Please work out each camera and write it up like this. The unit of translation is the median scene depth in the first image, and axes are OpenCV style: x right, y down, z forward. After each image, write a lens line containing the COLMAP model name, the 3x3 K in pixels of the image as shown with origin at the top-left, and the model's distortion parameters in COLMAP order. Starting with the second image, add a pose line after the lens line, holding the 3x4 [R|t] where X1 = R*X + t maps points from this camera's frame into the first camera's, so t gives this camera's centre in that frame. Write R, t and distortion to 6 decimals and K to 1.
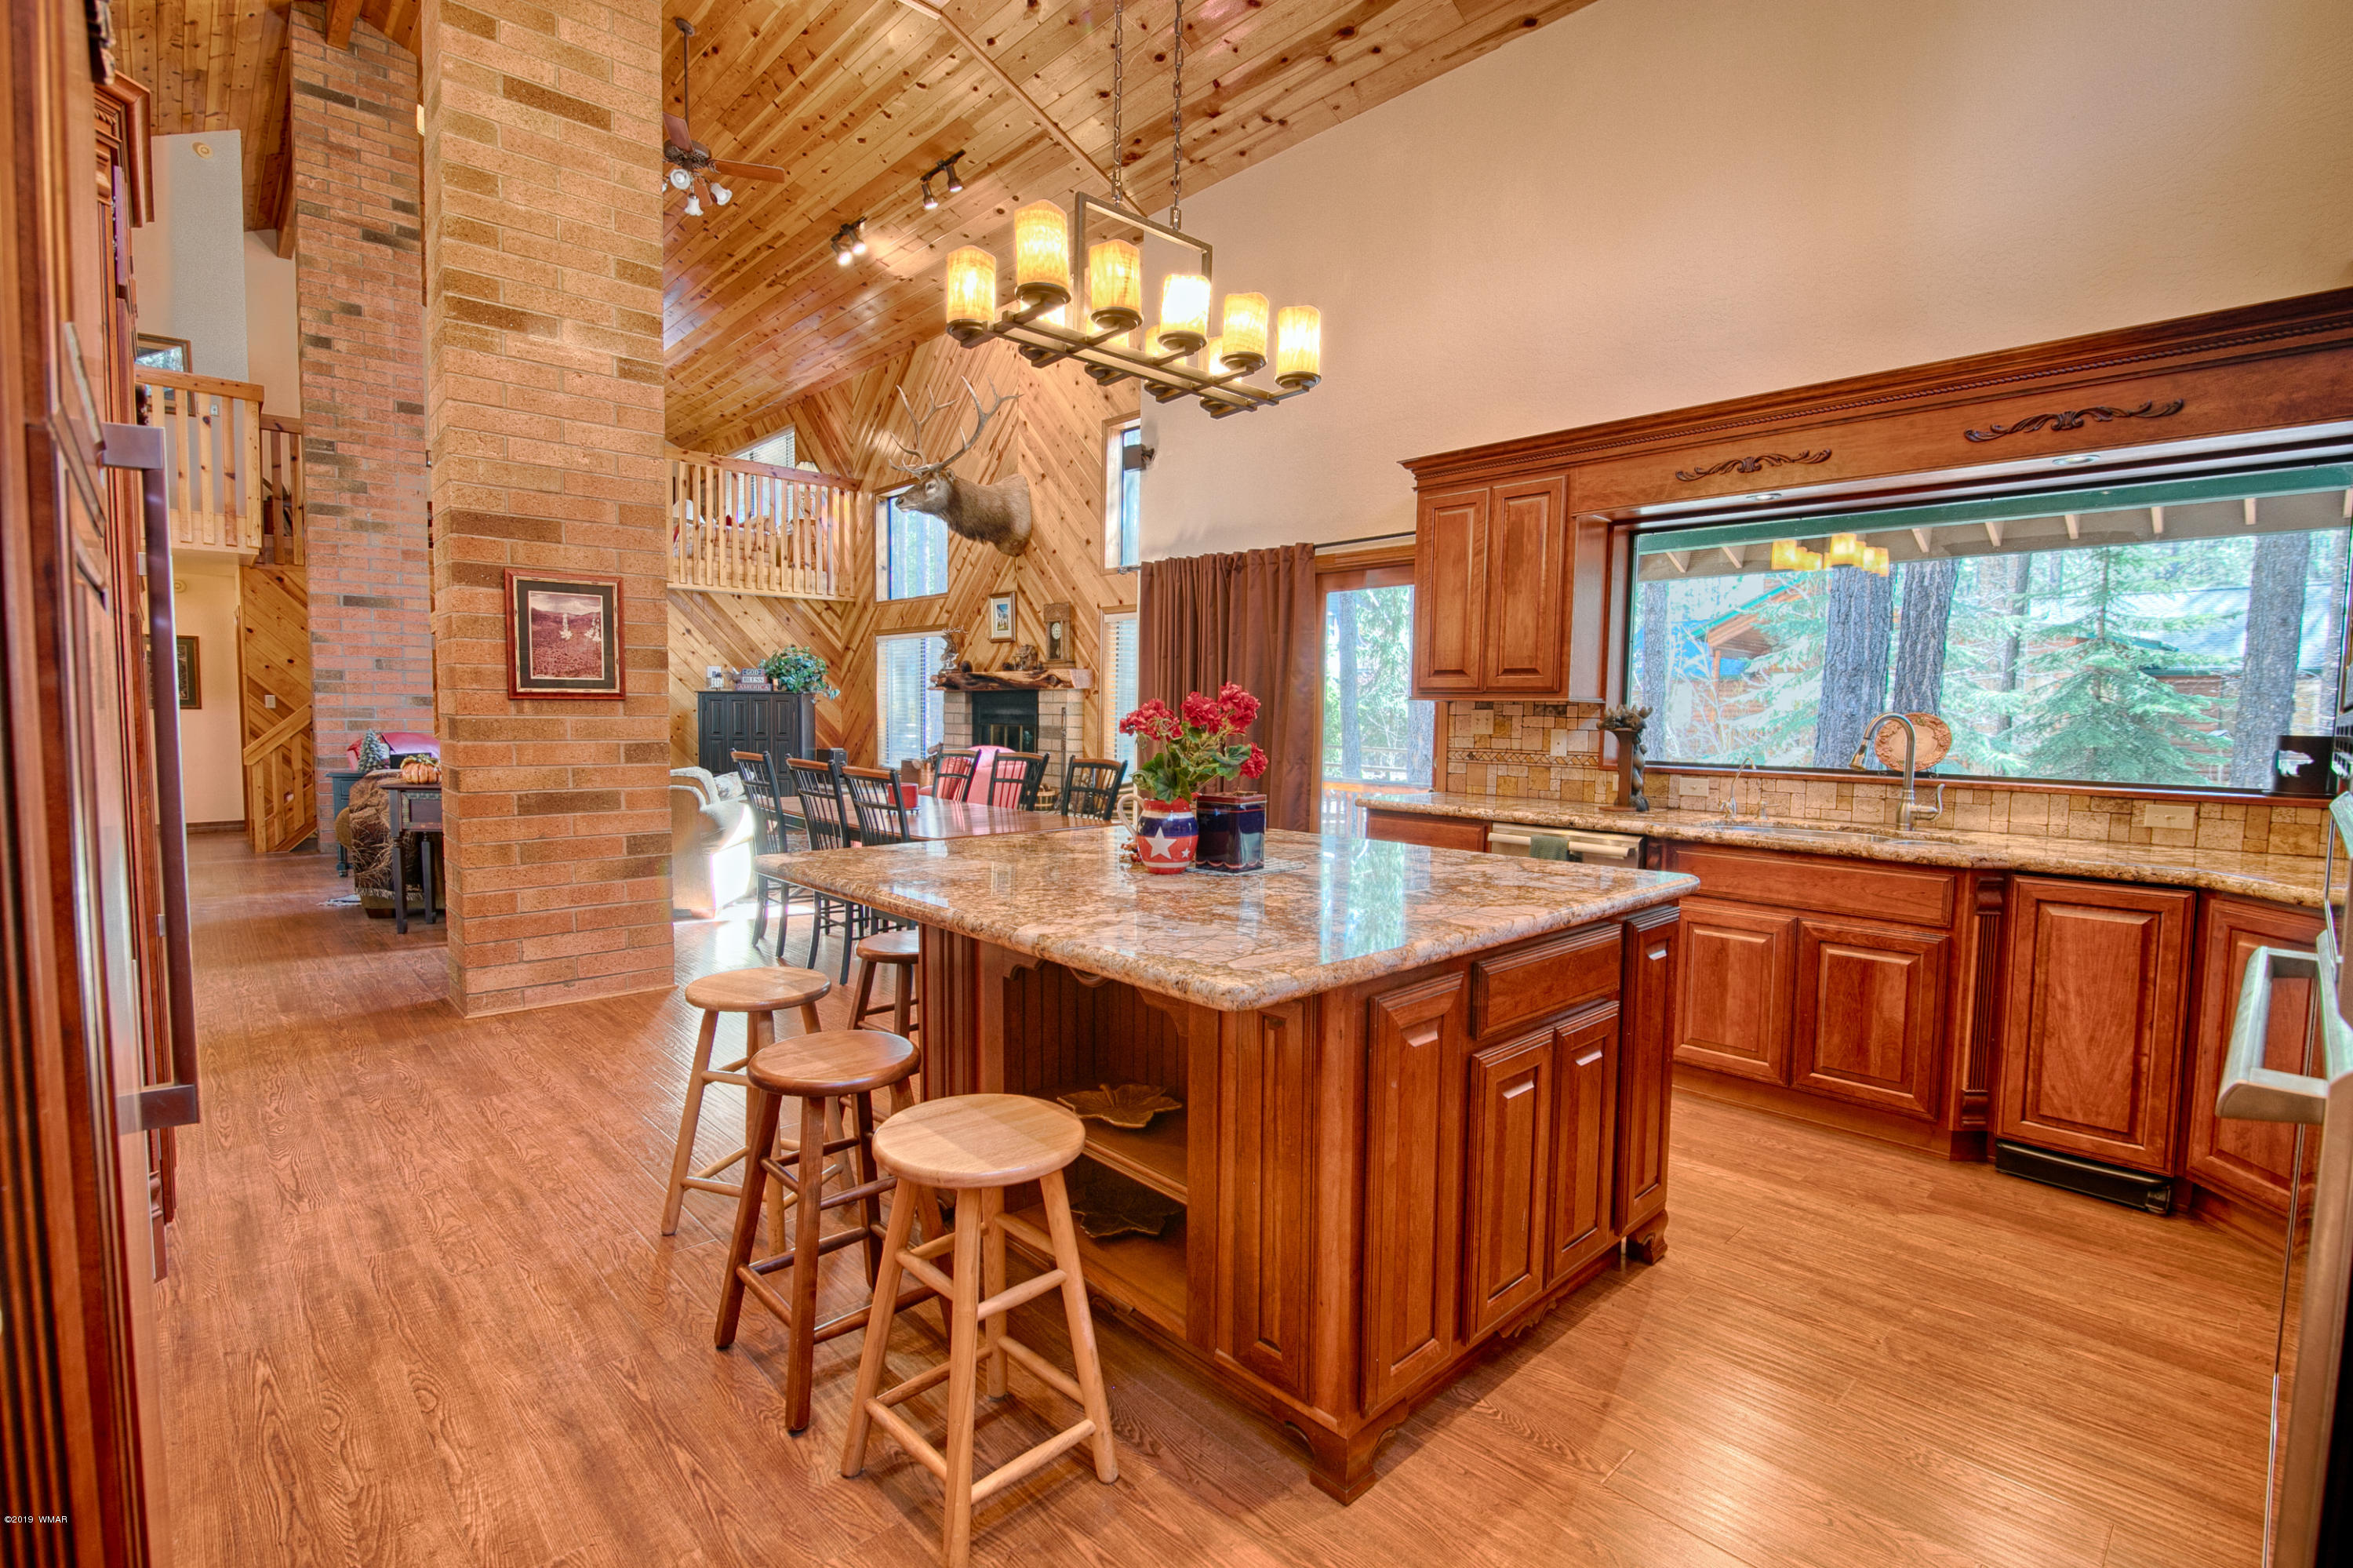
lens RADIAL K [[1082.6, 0, 1167.5], [0, 1082.6, 786.2], [0, 0, 1]] dist [-0.021103, 0.000949]
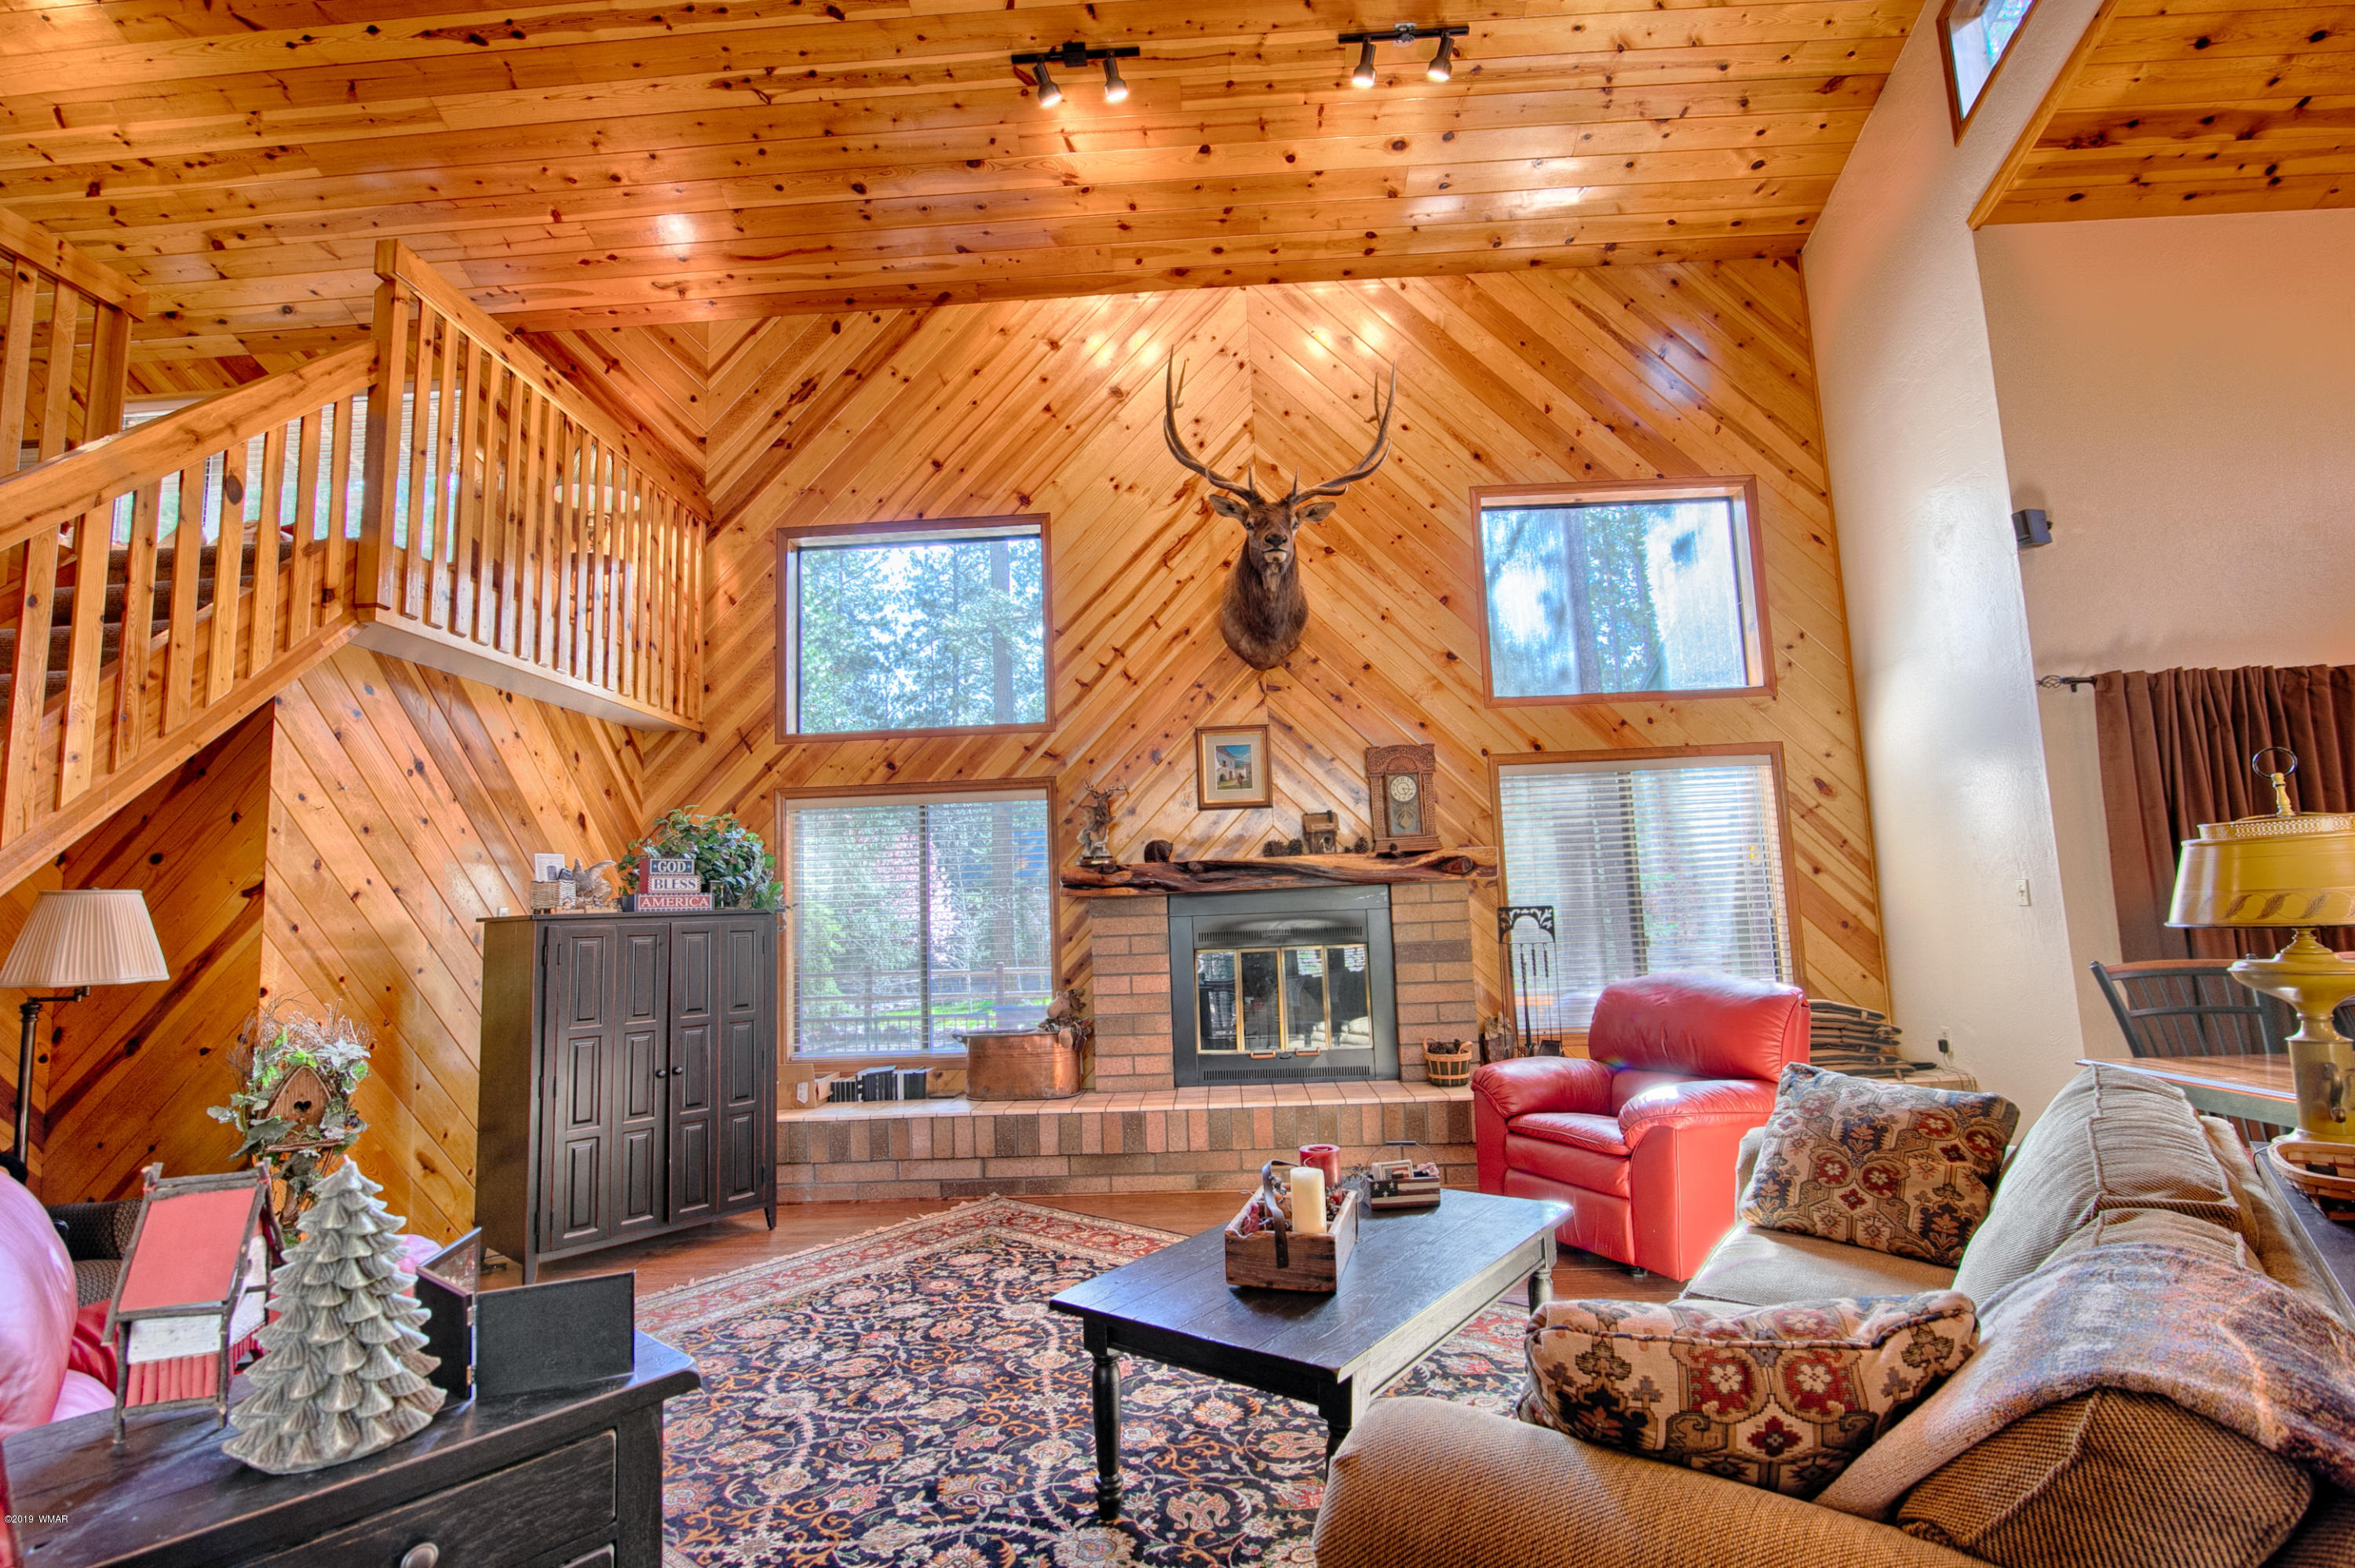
lens RADIAL K [[1083.3, 0, 1171.7], [0, 1083.3, 789.9], [0, 0, 1]] dist [-0.021103, 0.000949]
pose [[0.709686, 0.040452, 0.703355, -1.241634], [0.098419, 0.982868, -0.155833, -0.112417], [-0.697610, 0.179815, 0.693547, 1.277889]]
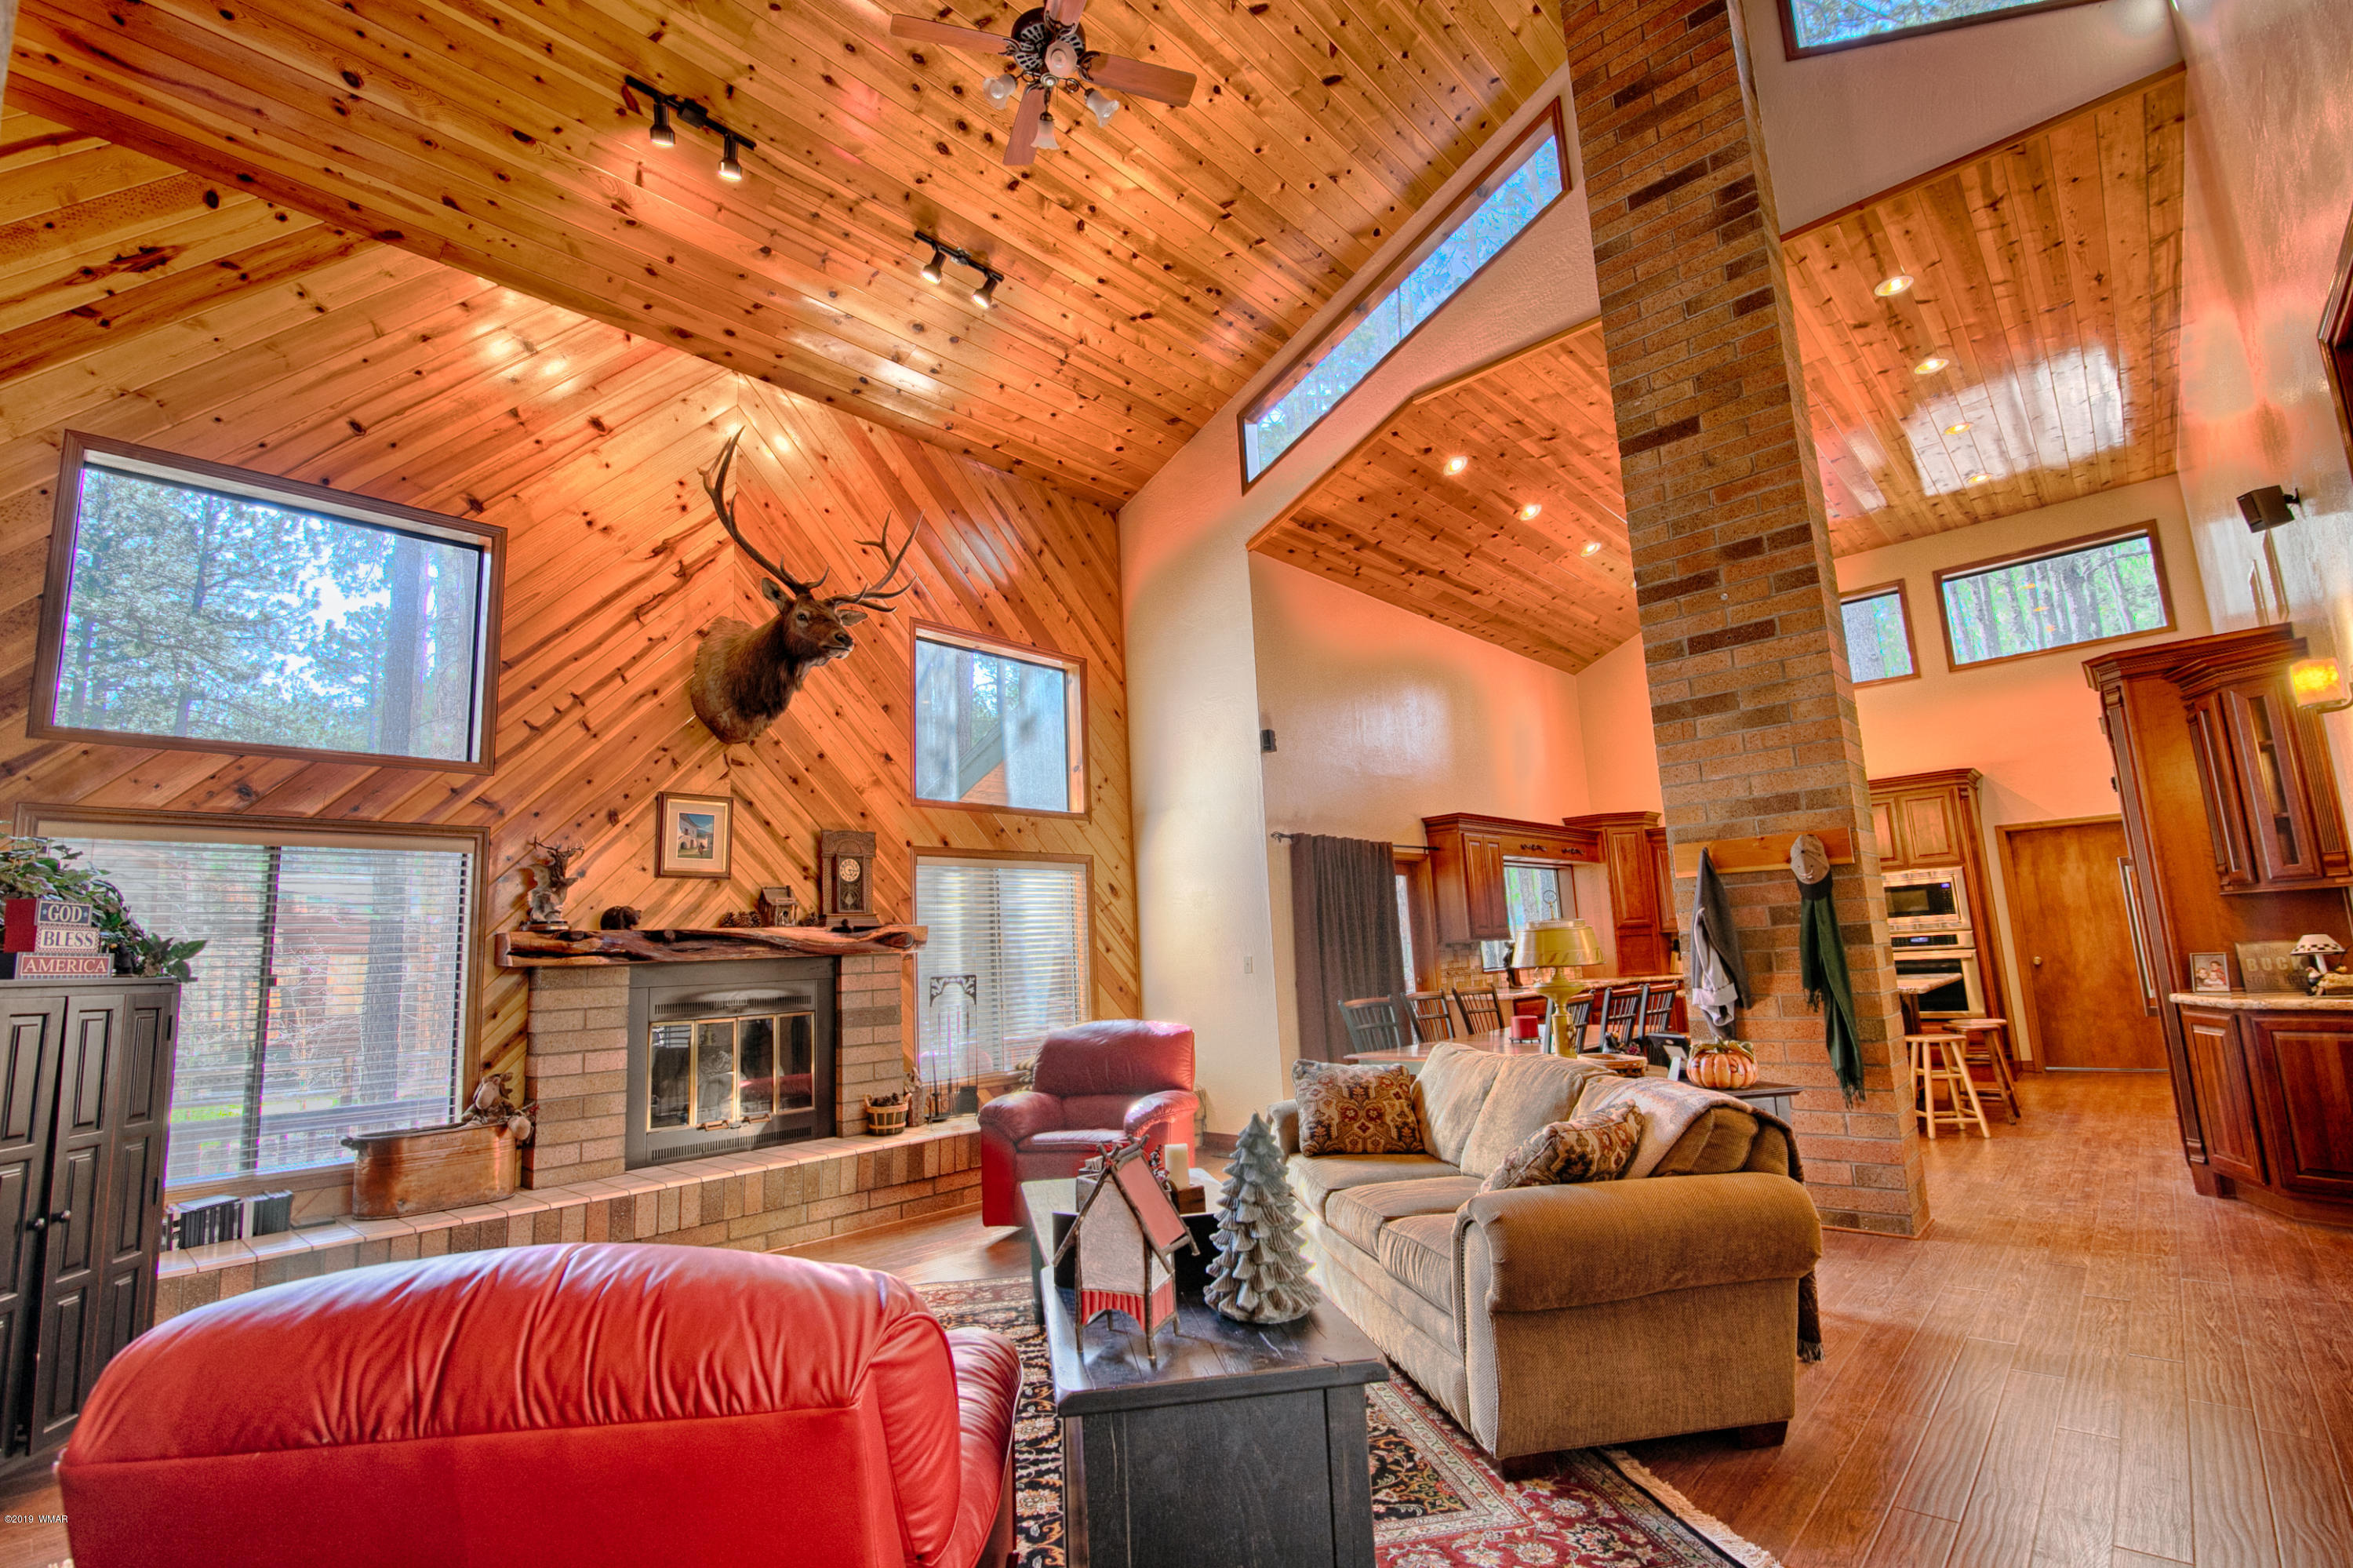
lens RADIAL K [[1082.6, 0, 1166.0], [0, 1082.6, 789.6], [0, 0, 1]] dist [-0.021103, 0.000949]
pose [[-0.075993, 0.145127, 0.986490, -1.580490], [0.118733, 0.983629, -0.135559, -0.146658], [-0.990014, 0.106828, -0.091980, 1.663035]]
